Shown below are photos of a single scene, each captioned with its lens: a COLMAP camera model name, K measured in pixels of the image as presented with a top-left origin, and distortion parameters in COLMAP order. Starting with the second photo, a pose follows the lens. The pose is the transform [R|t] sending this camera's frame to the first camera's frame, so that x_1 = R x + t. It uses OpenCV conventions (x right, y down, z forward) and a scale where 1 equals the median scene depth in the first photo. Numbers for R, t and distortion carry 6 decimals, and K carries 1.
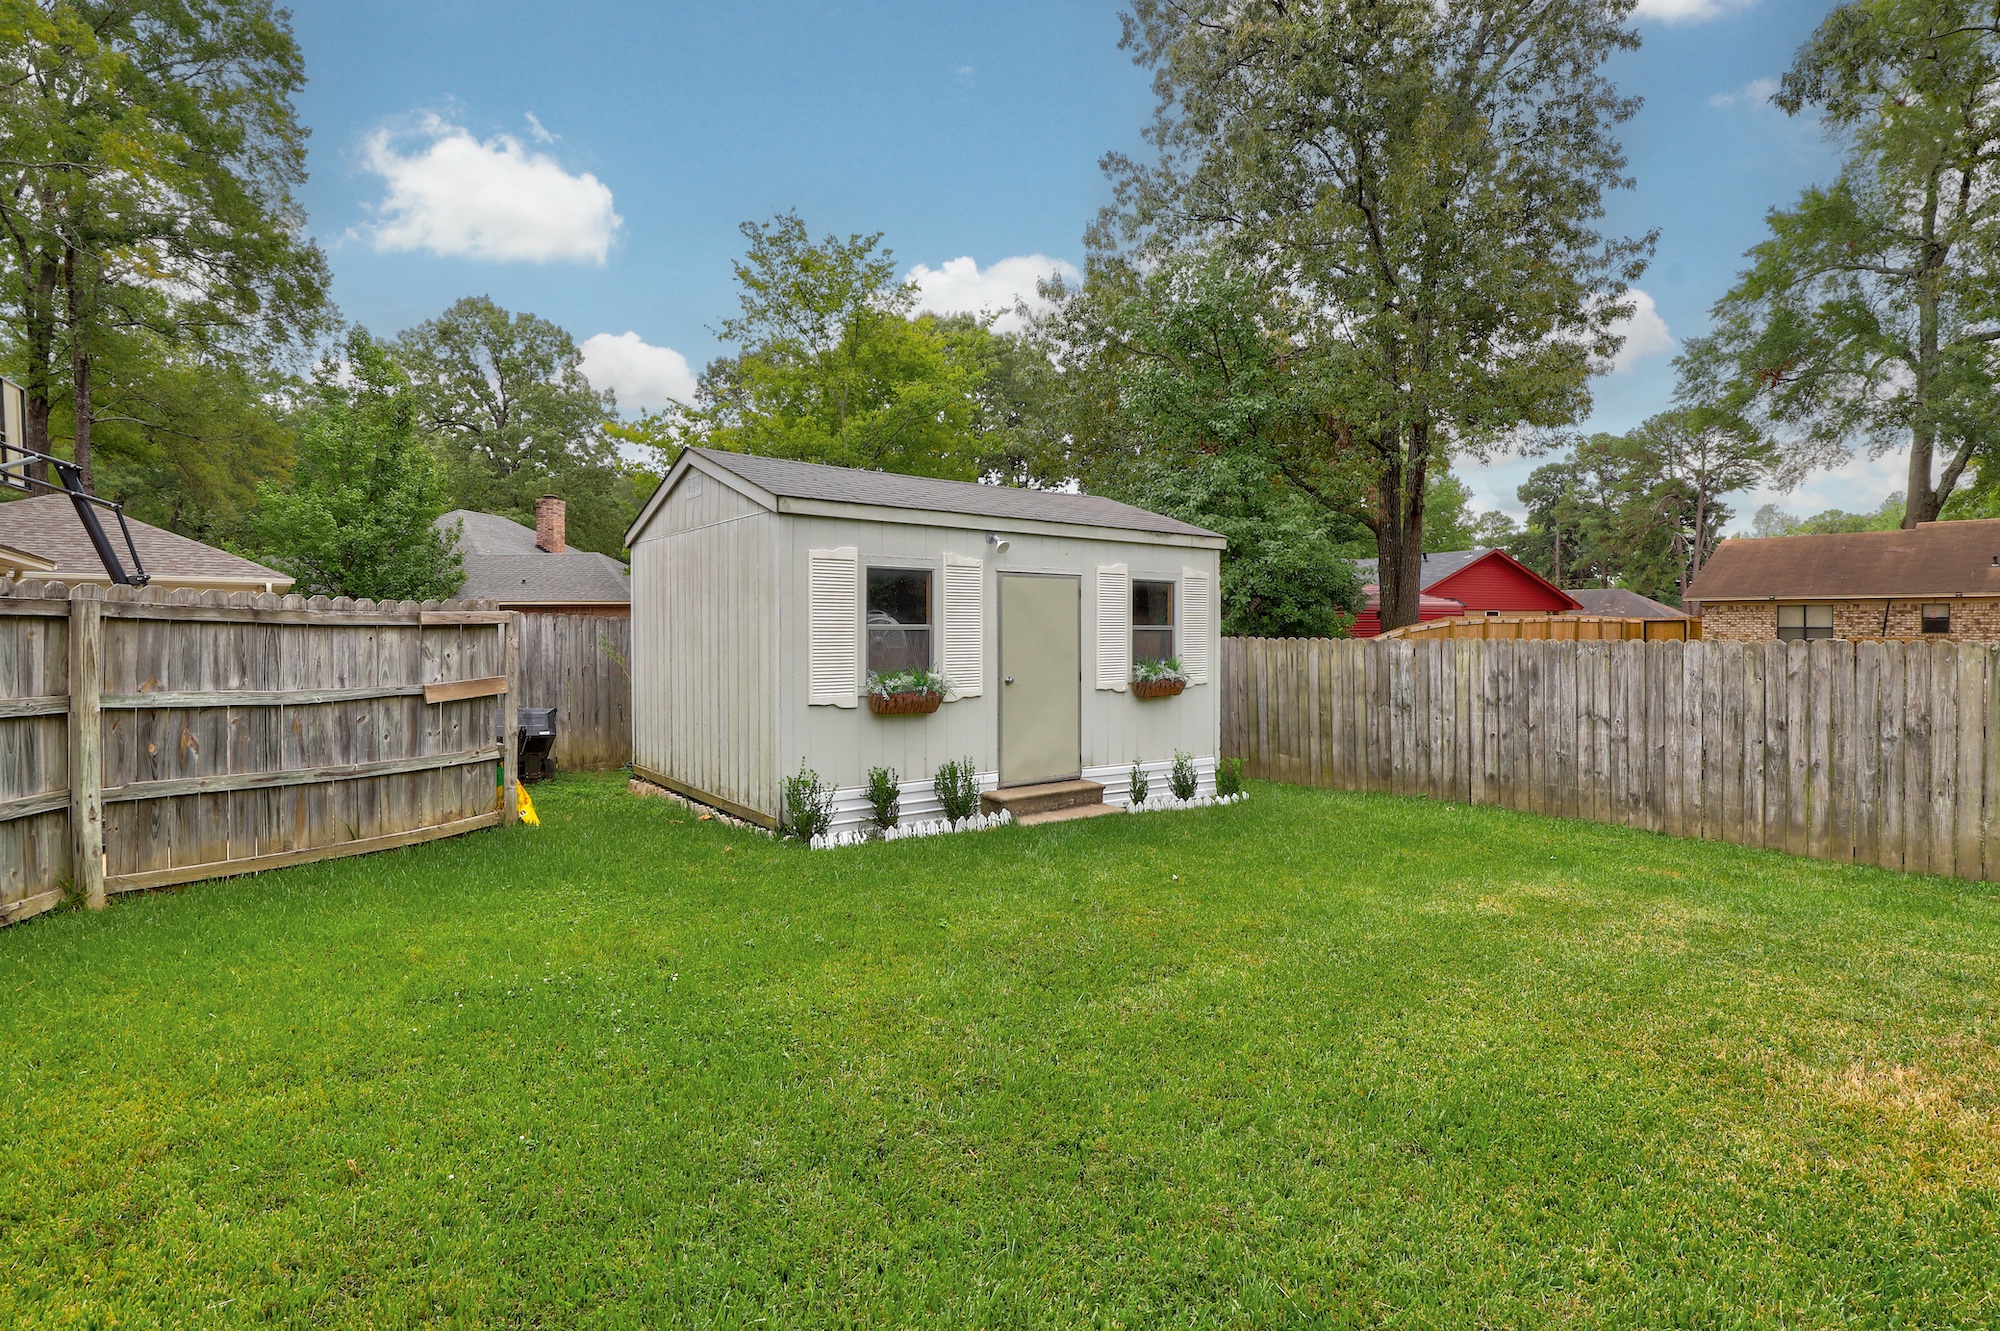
lens RADIAL K [[928.7, 0, 1056.6], [0, 928.7, 626.0], [0, 0, 1]] dist [-0.000559, 0.000118]
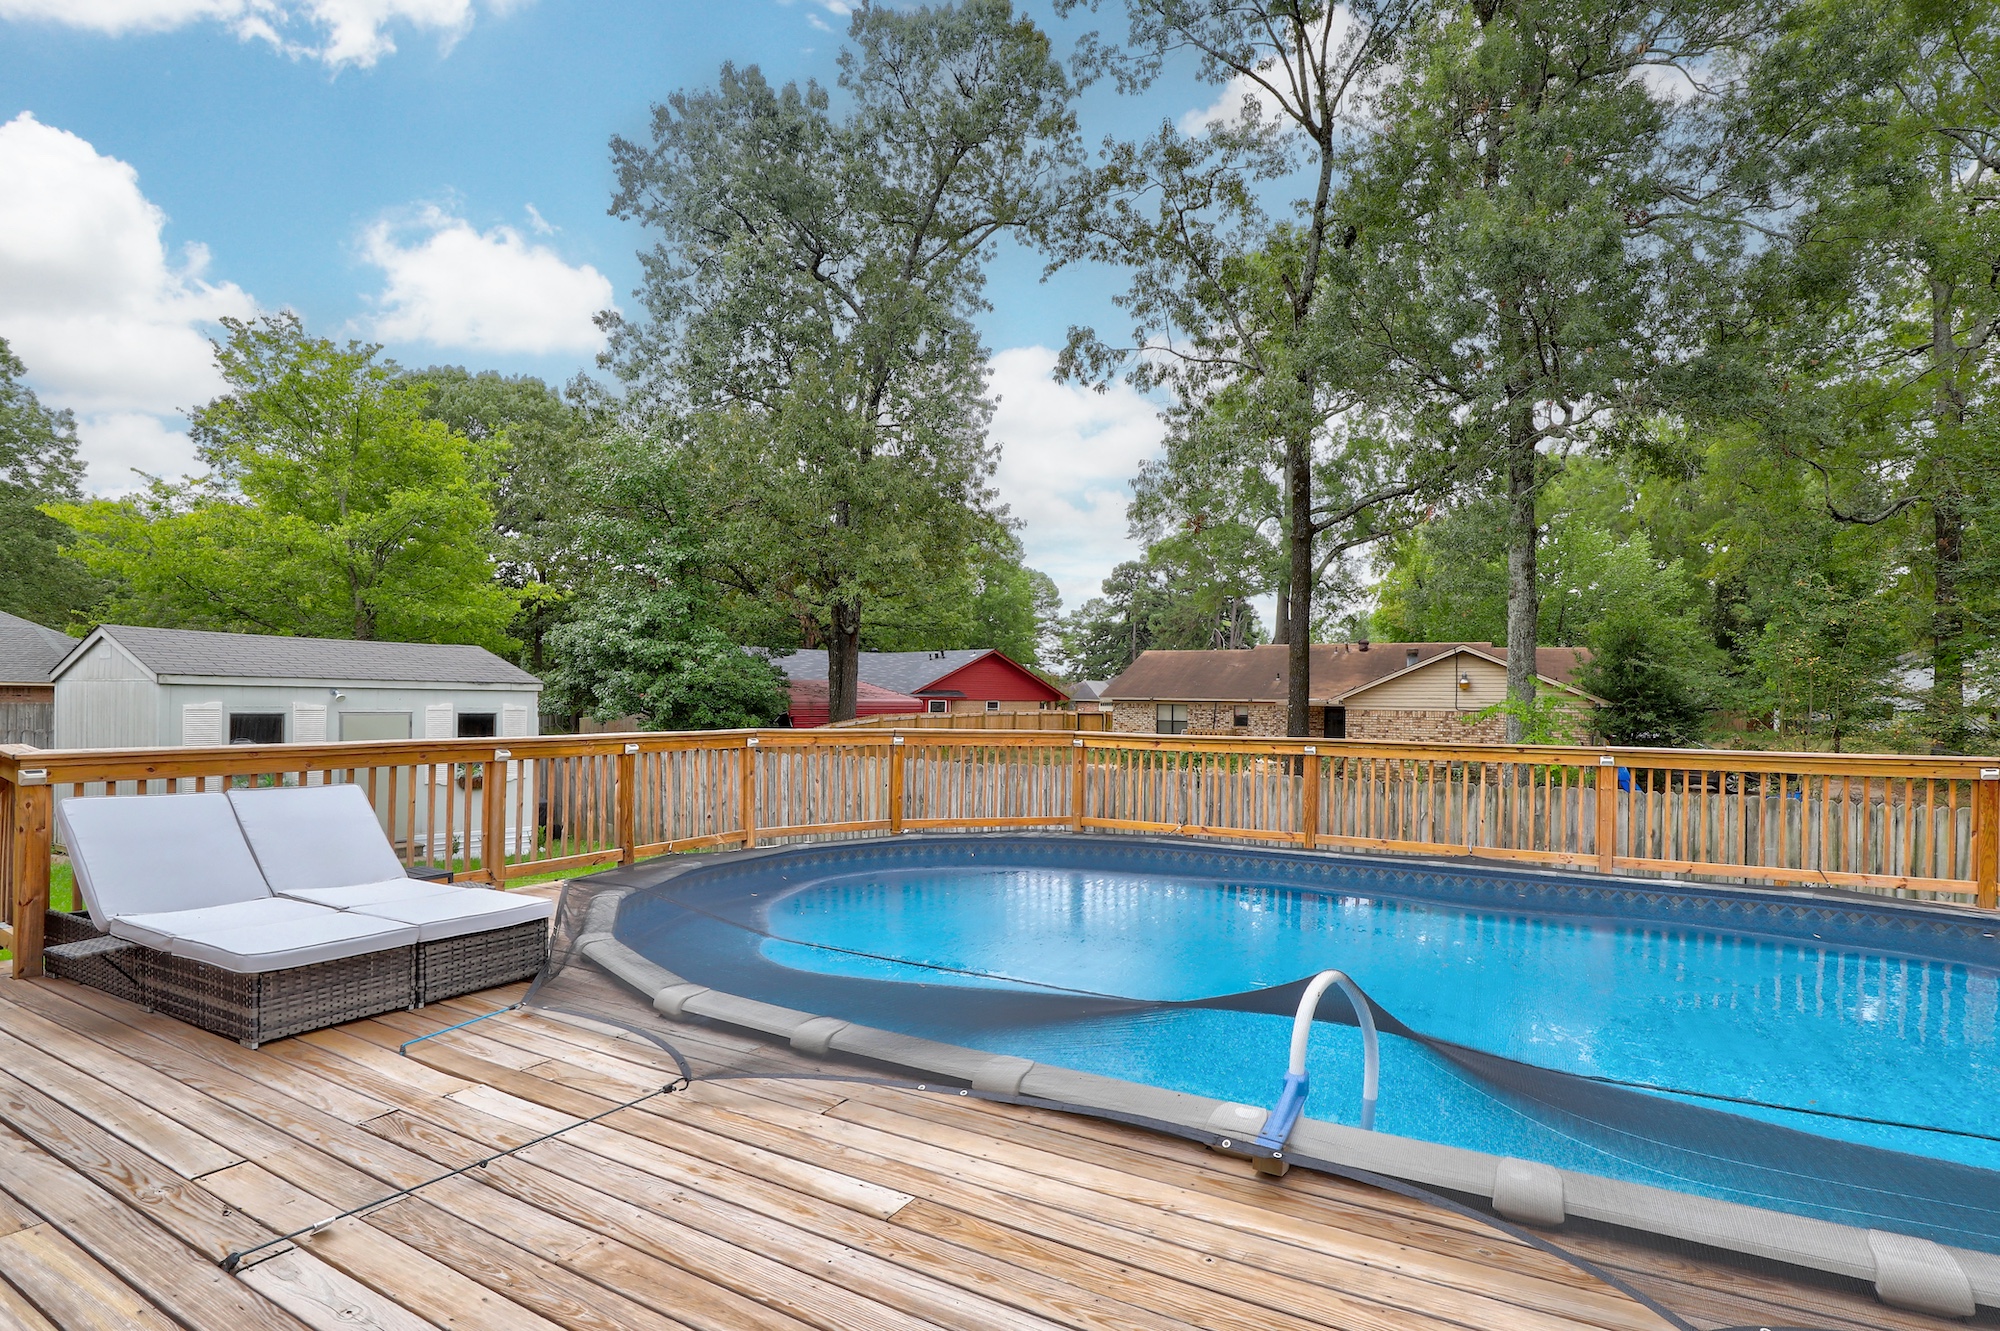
lens RADIAL K [[926.8, 0, 1004.7], [0, 926.8, 710.3], [0, 0, 1]] dist [-0.034886, 0.008855]
pose [[0.936811, 0.011305, 0.349652, 0.119663], [-0.014640, 0.999869, 0.006896, -0.023553], [-0.349529, -0.011580, 0.936854, -0.225064]]
